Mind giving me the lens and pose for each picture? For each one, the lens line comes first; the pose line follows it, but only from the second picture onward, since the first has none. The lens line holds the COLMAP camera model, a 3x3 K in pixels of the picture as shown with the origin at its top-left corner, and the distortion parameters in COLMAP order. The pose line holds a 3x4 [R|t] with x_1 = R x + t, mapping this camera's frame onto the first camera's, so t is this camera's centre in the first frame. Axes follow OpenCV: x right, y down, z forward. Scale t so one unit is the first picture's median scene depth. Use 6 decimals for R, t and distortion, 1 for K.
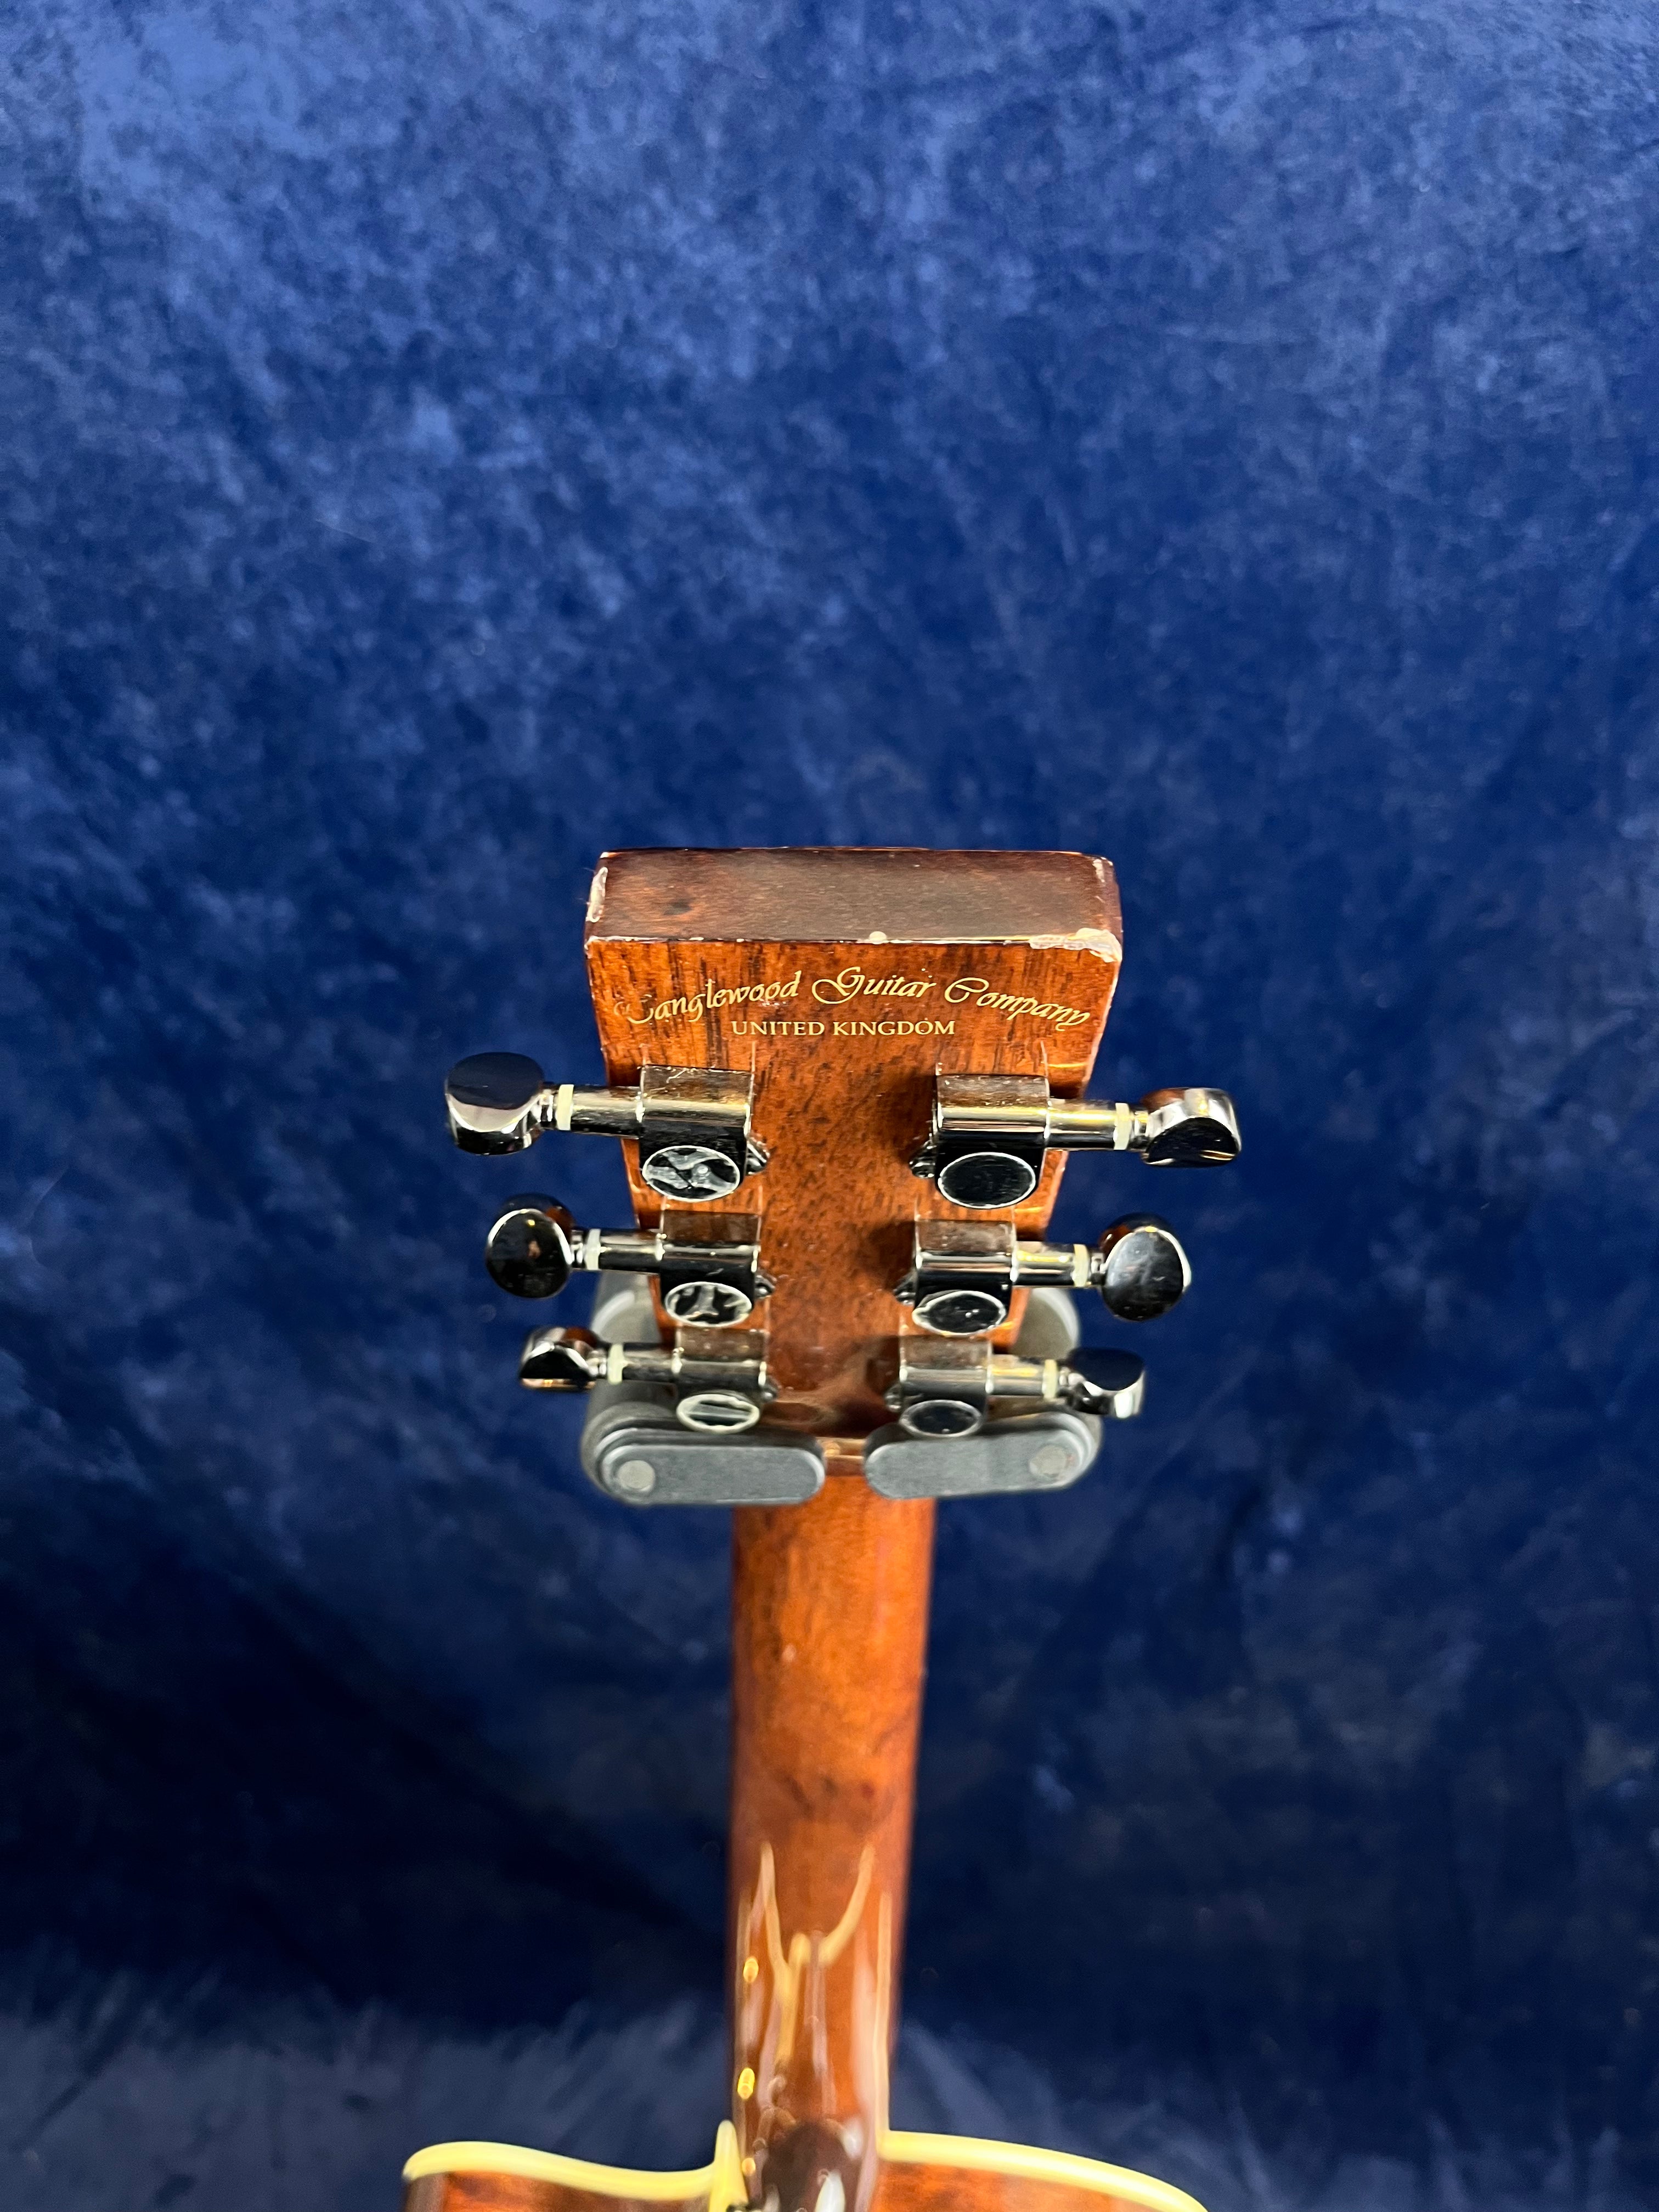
lens RADIAL K [[1733.6, 0, 838.4], [0, 1733.6, 1109.6], [0, 0, 1]] dist [0.048295, -0.084665]
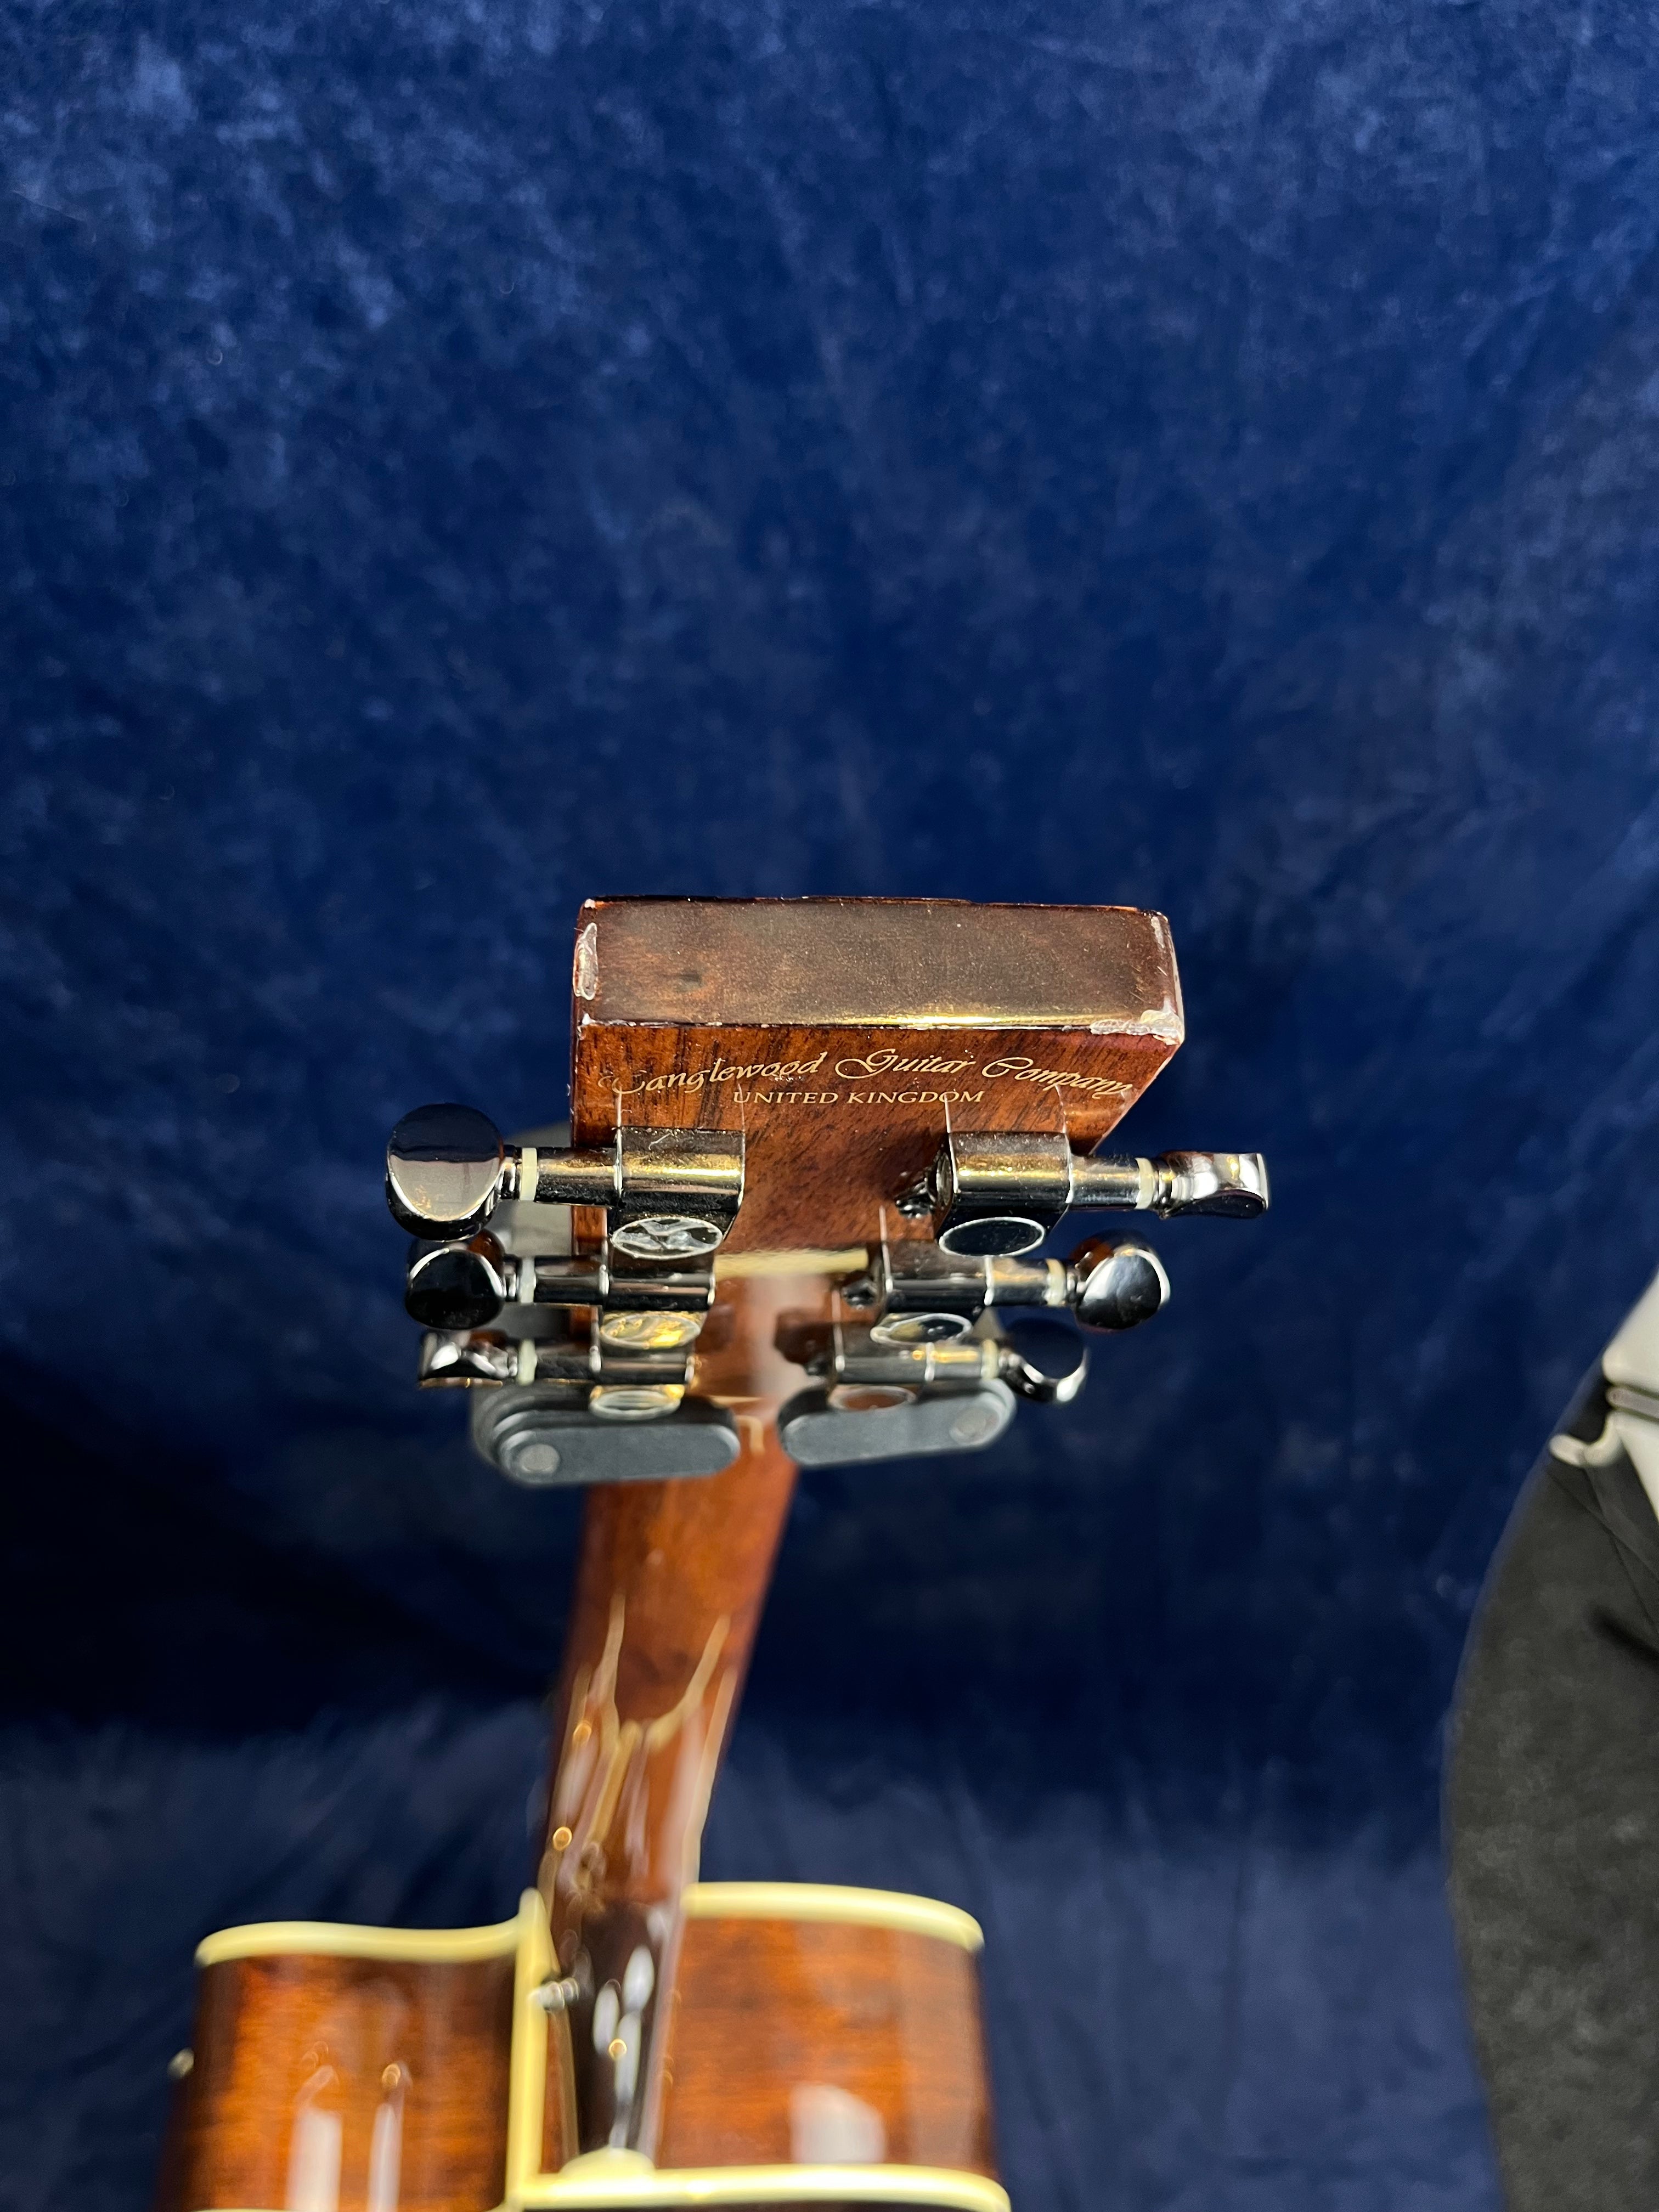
lens RADIAL K [[1733.6, 0, 835.5], [0, 1733.6, 1103.3], [0, 0, 1]] dist [0.048295, -0.084665]
pose [[0.984616, -0.008391, 0.174530, -0.062376], [-0.025764, 0.980957, 0.192507, -0.081689], [-0.172822, -0.194042, 0.965650, 0.059226]]
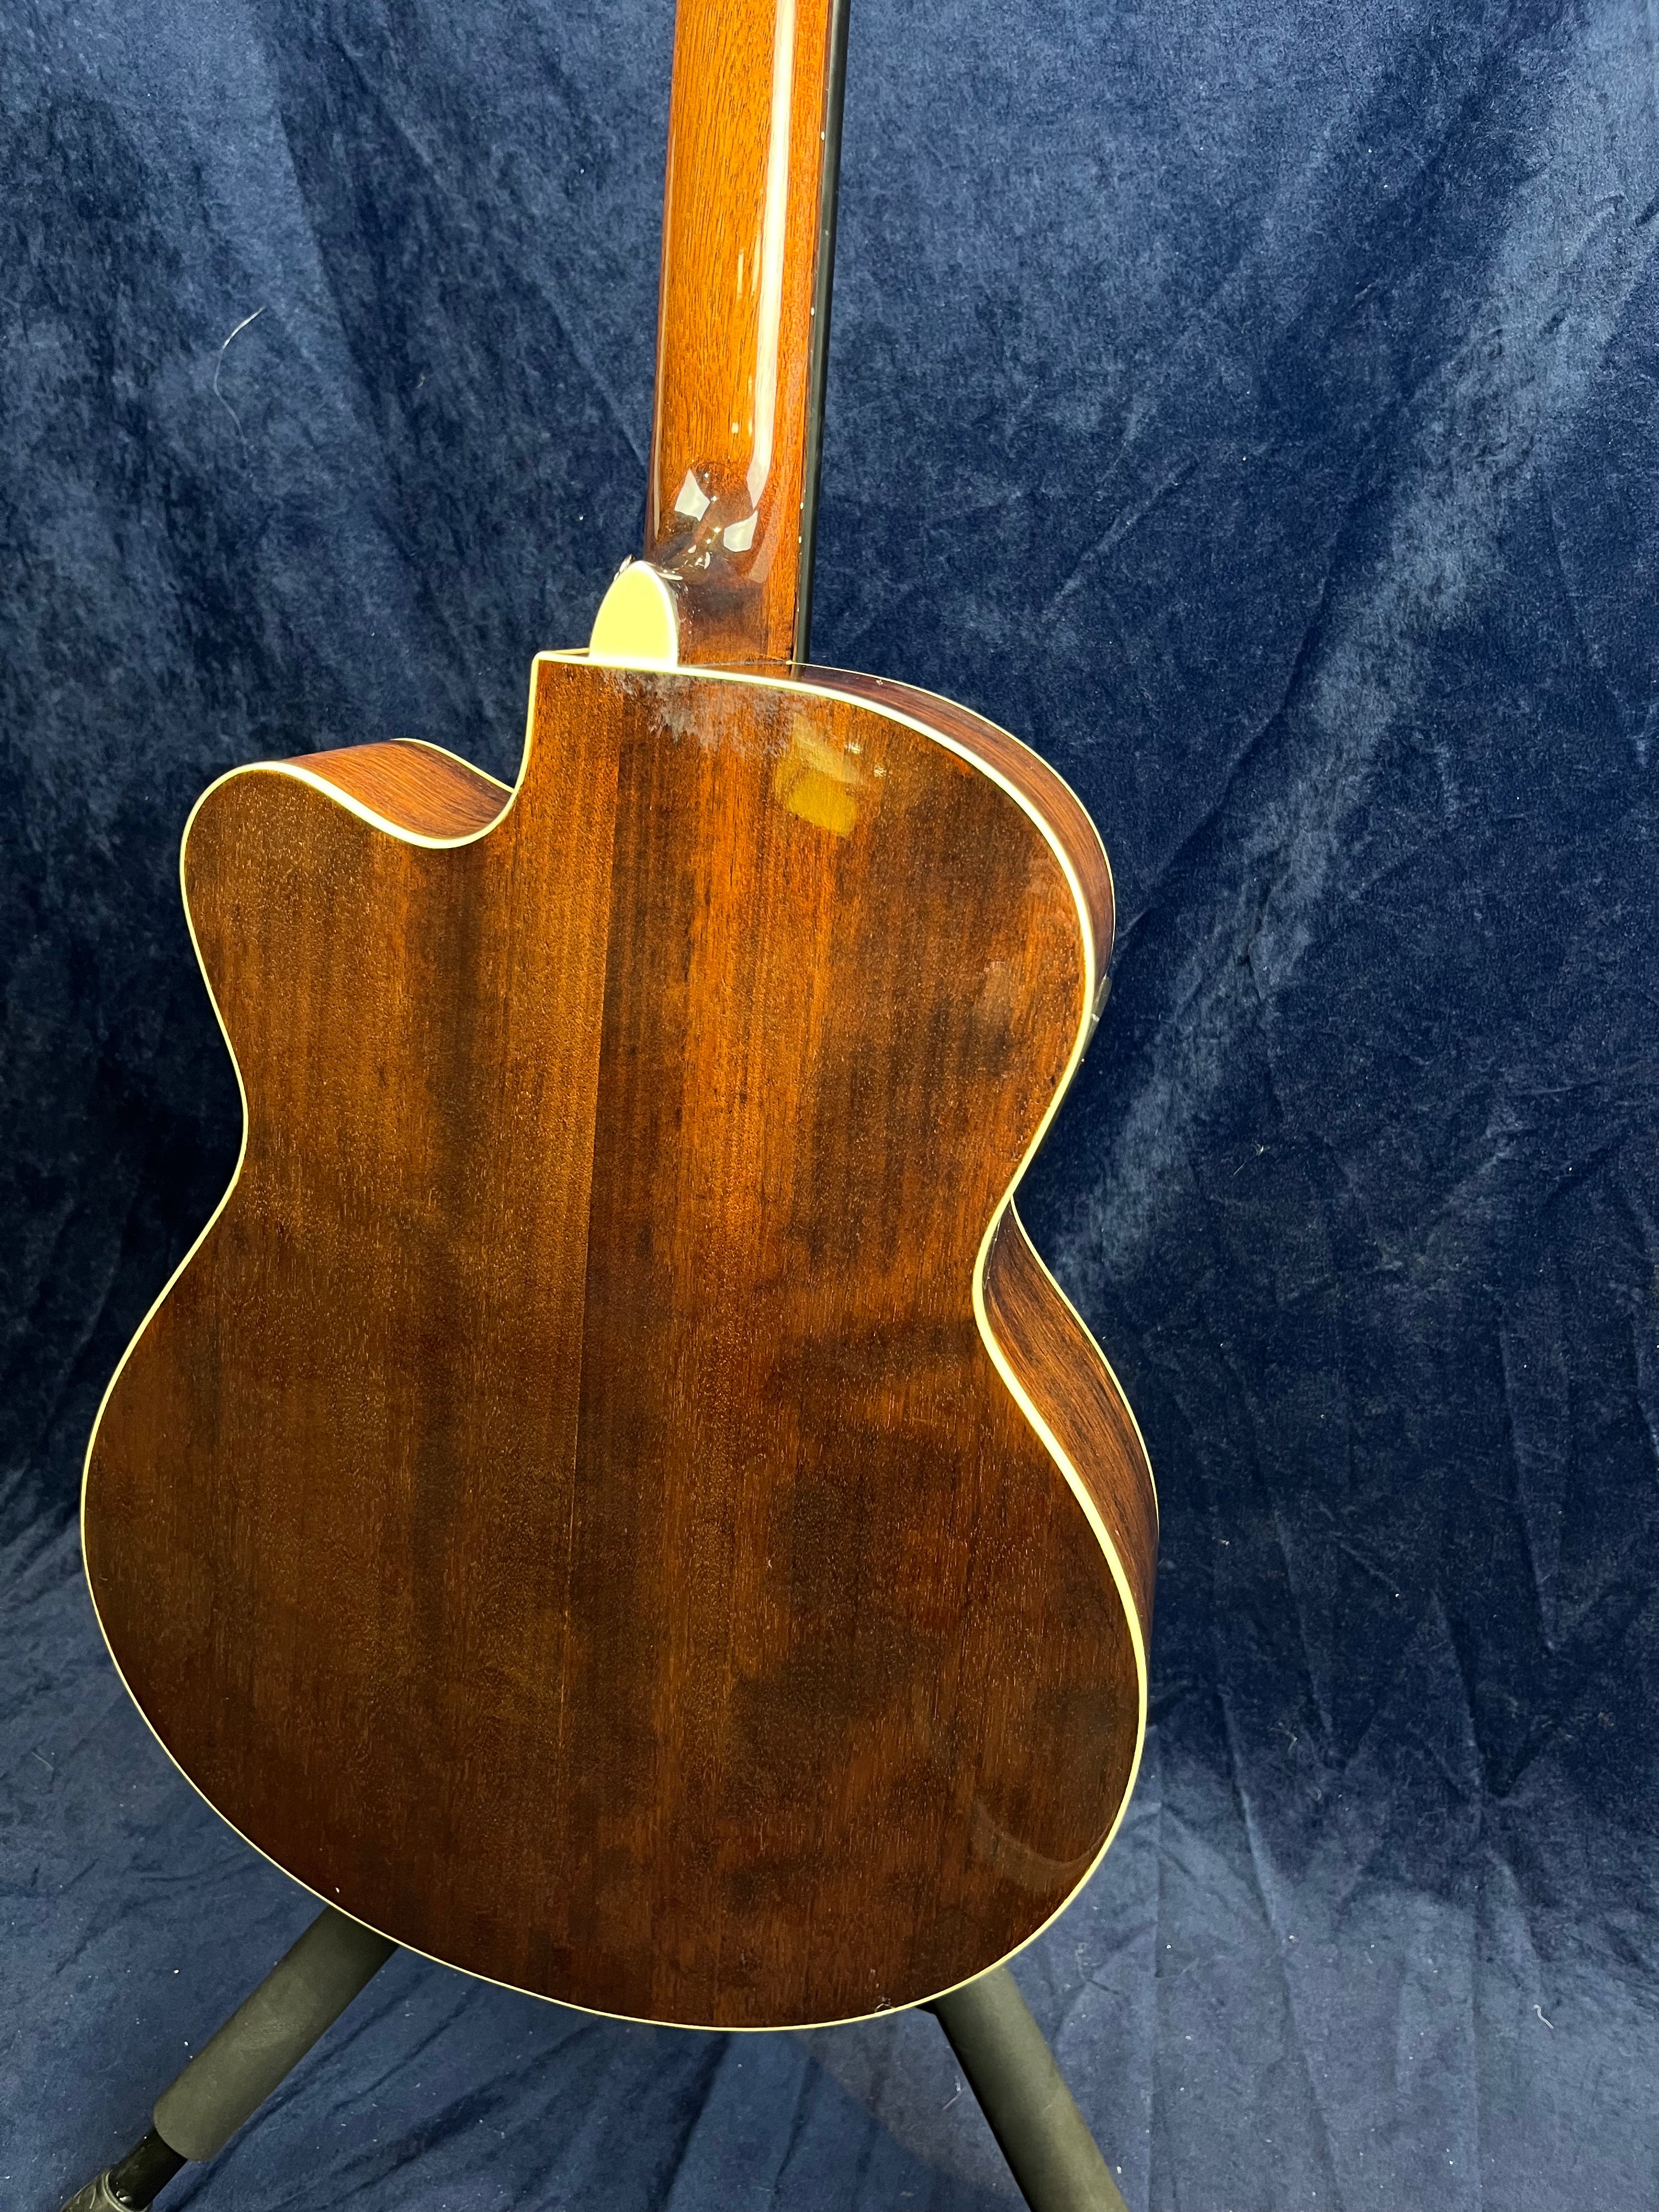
lens RADIAL K [[1705.5, 0, 825.6], [0, 1705.5, 1116.4], [0, 0, 1]] dist [0.054727, -0.091221]
pose [[0.983604, 0.106897, -0.145245, 0.212988], [-0.152175, 0.924166, -0.350371, 1.134531], [0.096777, 0.366729, 0.925281, 0.175815]]
